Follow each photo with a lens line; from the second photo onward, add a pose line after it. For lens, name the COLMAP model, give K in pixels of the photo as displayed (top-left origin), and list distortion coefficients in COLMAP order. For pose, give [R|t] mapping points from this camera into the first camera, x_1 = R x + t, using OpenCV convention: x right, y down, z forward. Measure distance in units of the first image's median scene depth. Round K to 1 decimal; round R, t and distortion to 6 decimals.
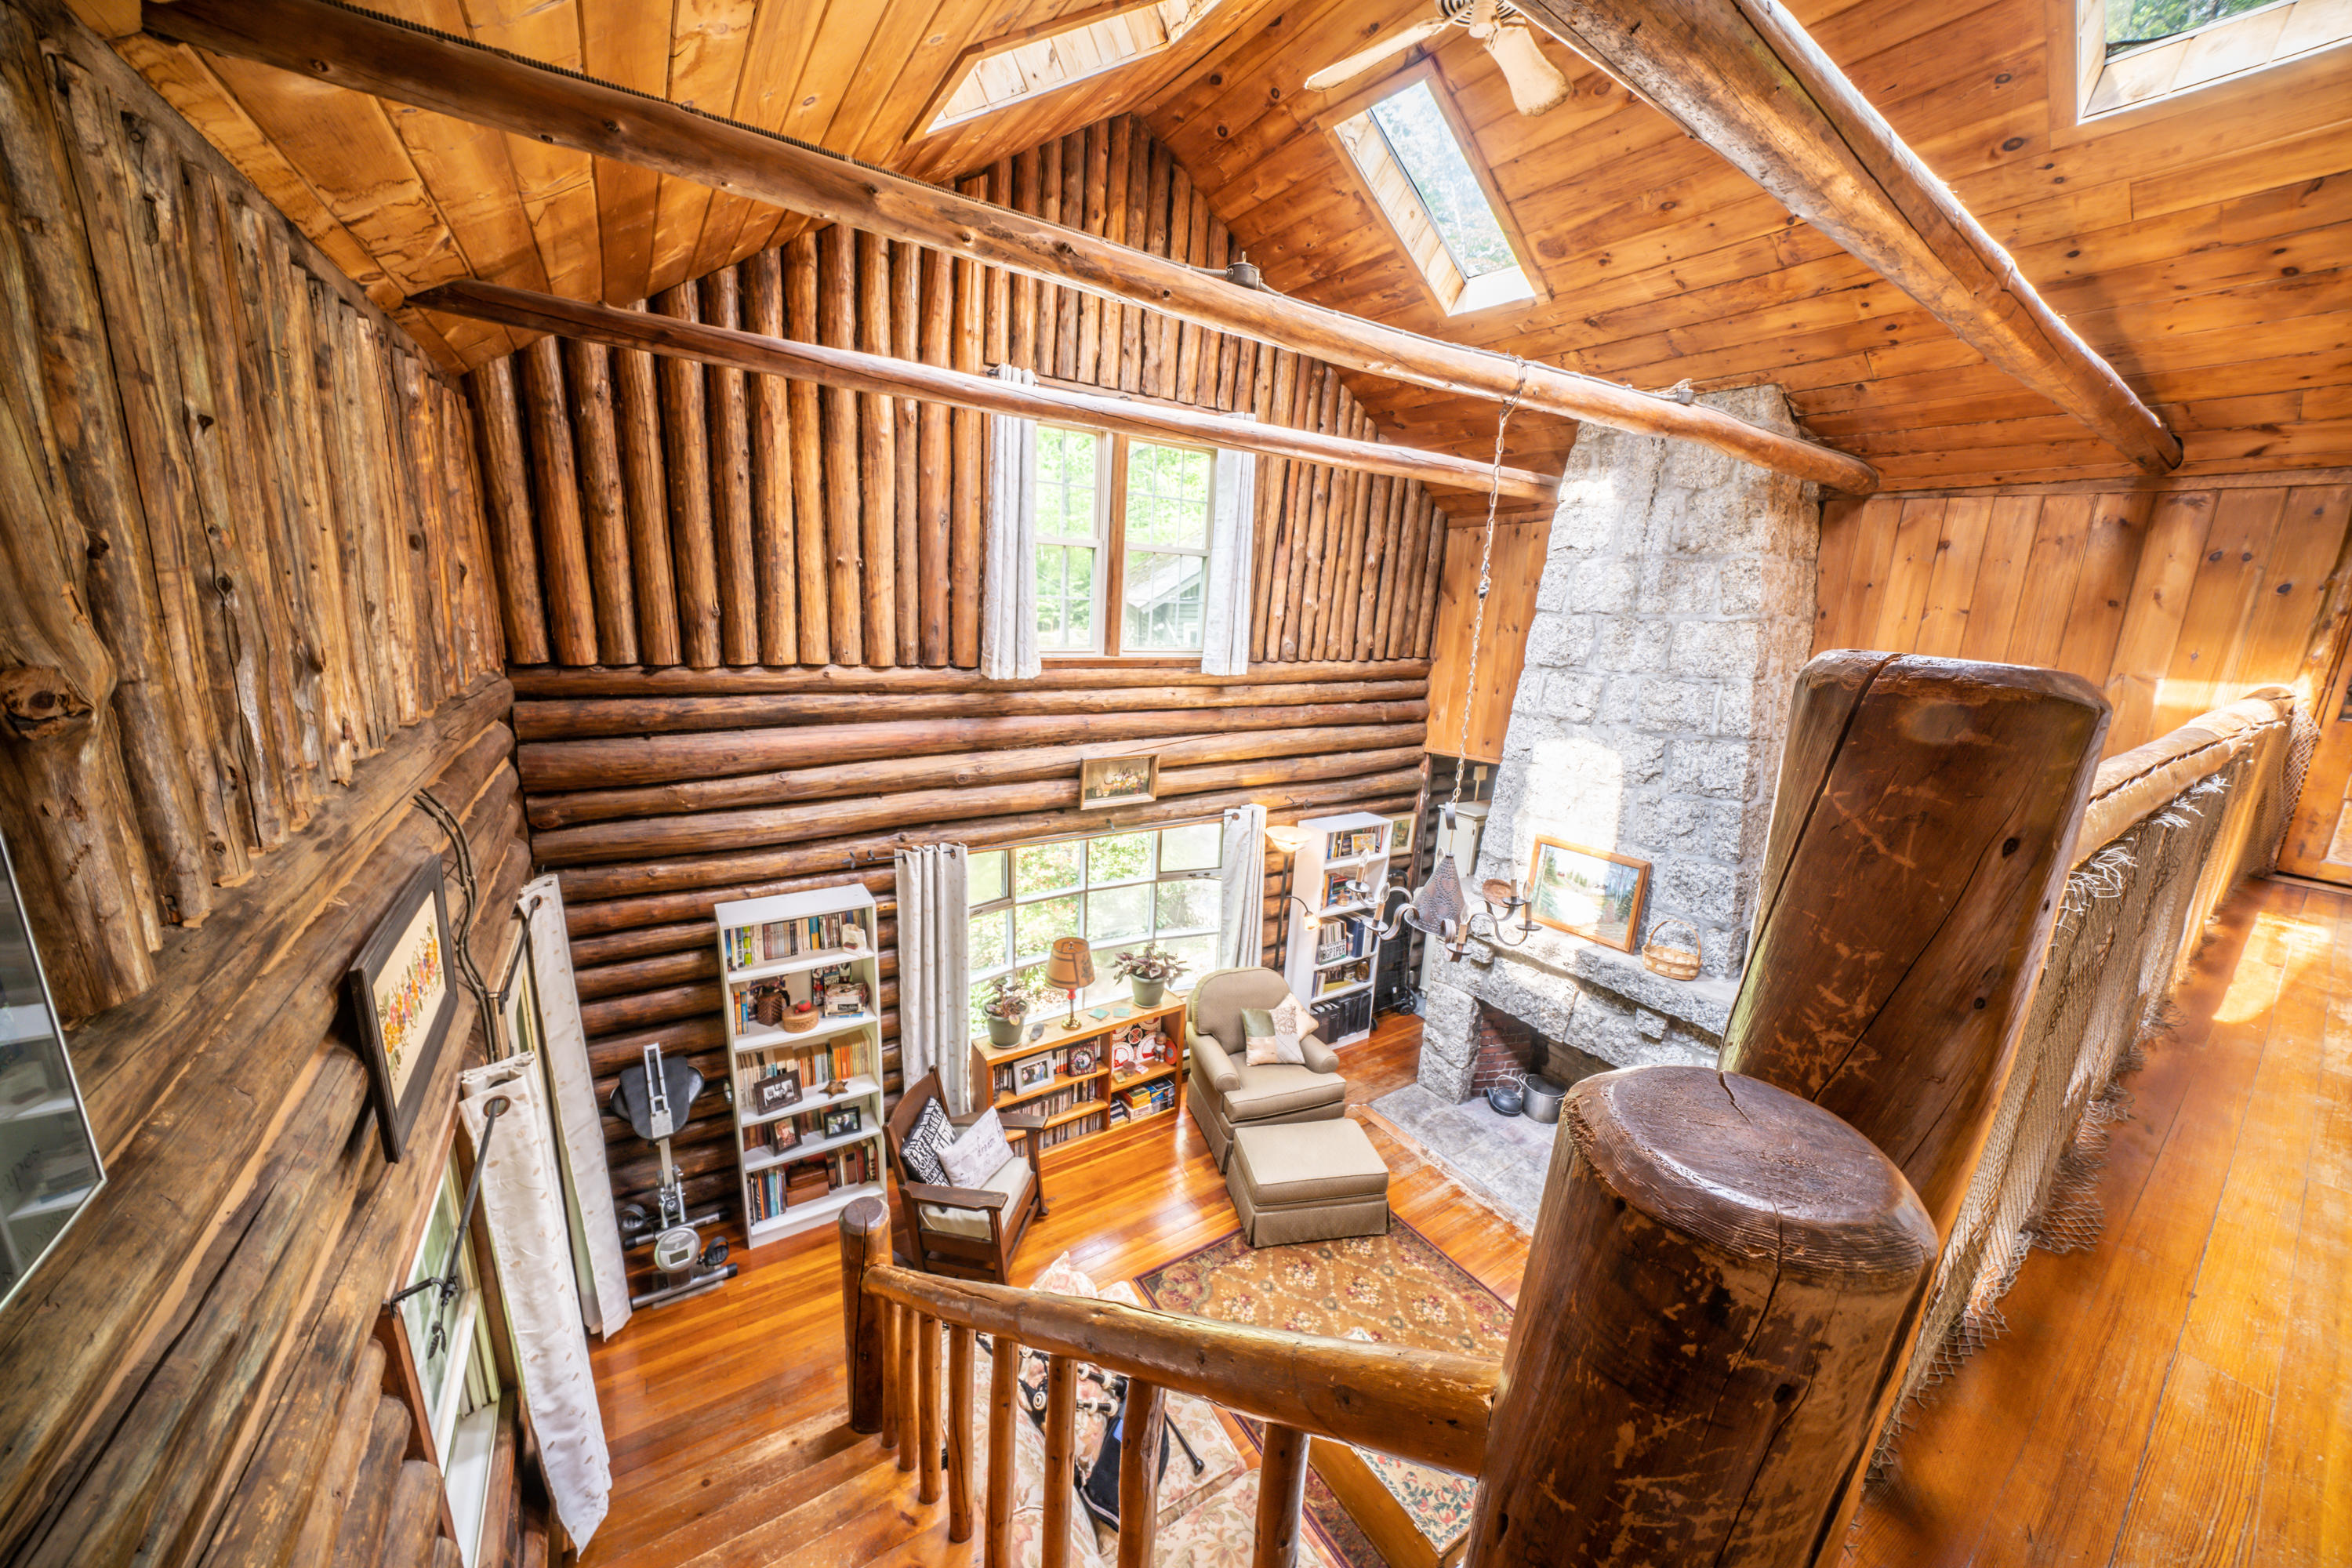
lens RADIAL K [[818.9, 0, 1175.5], [0, 818.9, 782.1], [0, 0, 1]] dist [-0.018309, -0.000249]
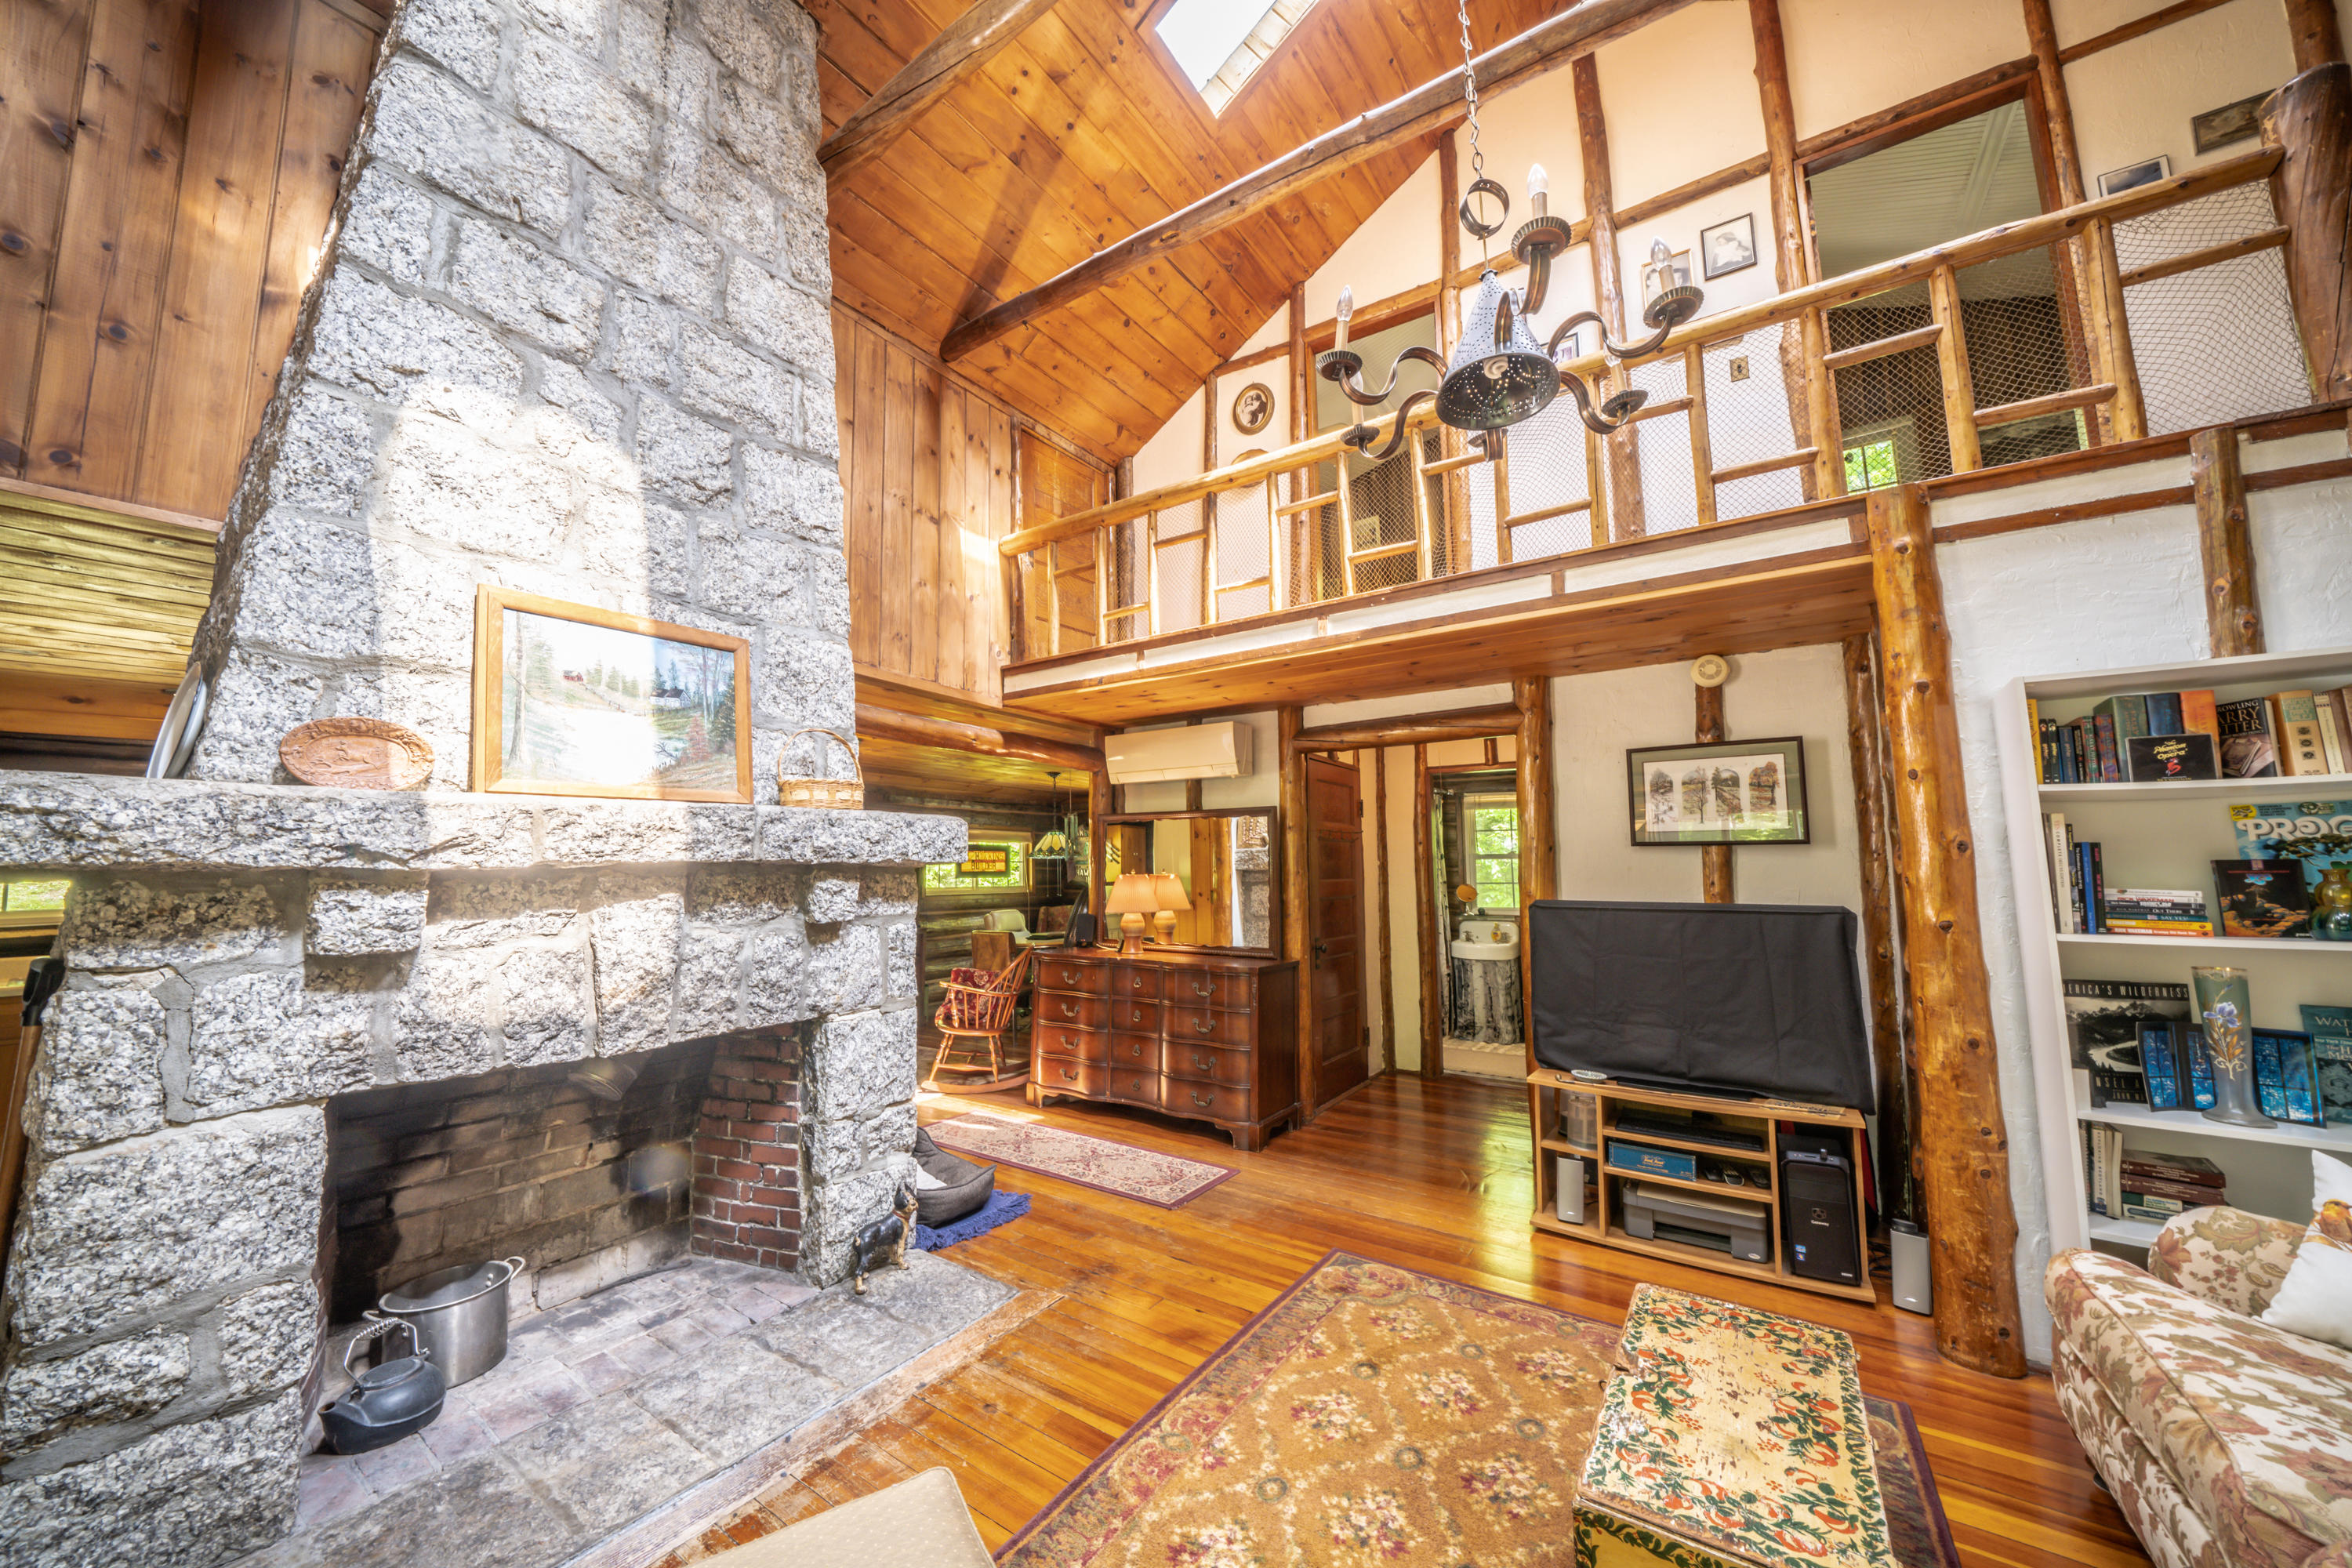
lens RADIAL K [[818.9, 0, 1176.6], [0, 818.9, 772.1], [0, 0, 1]] dist [-0.018309, -0.000249]
pose [[-0.371721, 0.068849, 0.925788, -0.050295], [0.199439, 0.979884, 0.007206, 0.237292], [-0.906668, 0.187317, -0.377975, 0.926664]]
